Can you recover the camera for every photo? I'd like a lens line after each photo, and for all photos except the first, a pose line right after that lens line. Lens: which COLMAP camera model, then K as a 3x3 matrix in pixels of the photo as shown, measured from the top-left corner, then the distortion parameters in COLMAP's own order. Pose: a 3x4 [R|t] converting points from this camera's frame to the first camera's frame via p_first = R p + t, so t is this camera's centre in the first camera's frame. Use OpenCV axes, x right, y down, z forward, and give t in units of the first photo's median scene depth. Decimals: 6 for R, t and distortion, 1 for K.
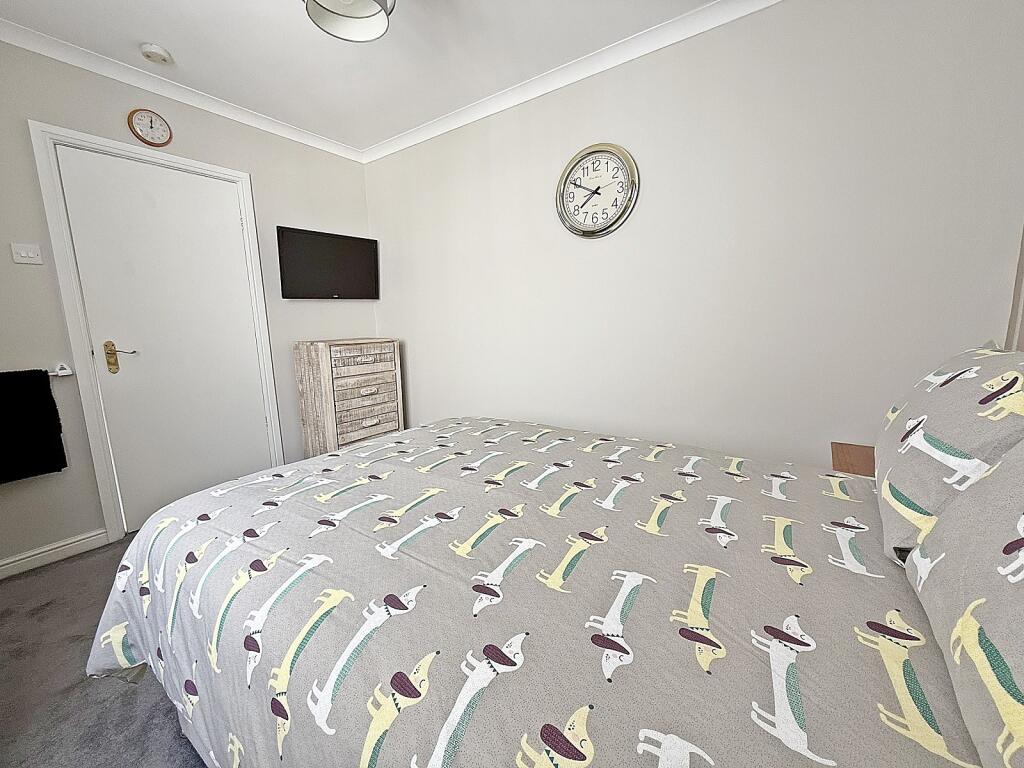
lens RADIAL K [[411.0, 0, 514.8], [0, 411.0, 383.5], [0, 0, 1]] dist [-0.000165, 0.000001]
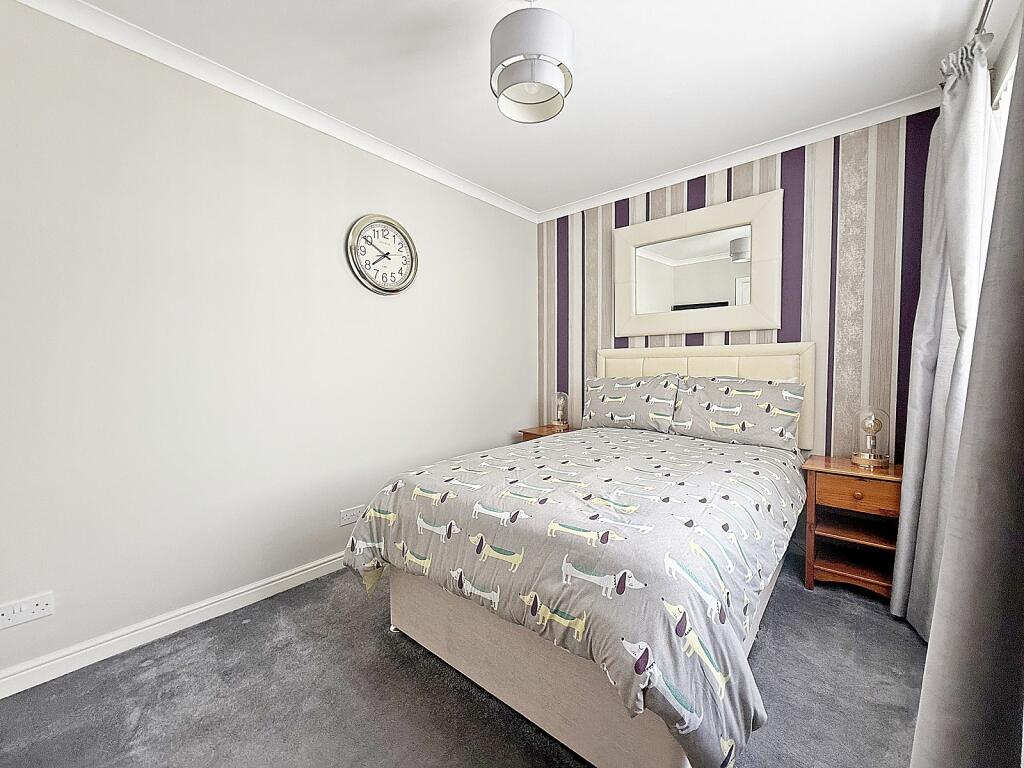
lens RADIAL K [[411.0, 0, 514.8], [0, 411.0, 383.5], [0, 0, 1]] dist [-0.000165, 0.000001]
pose [[0.097486, -0.017243, 0.995088, -0.906094], [0.156466, 0.987682, 0.001786, -0.068666], [-0.982861, 0.155524, 0.098983, 0.604909]]
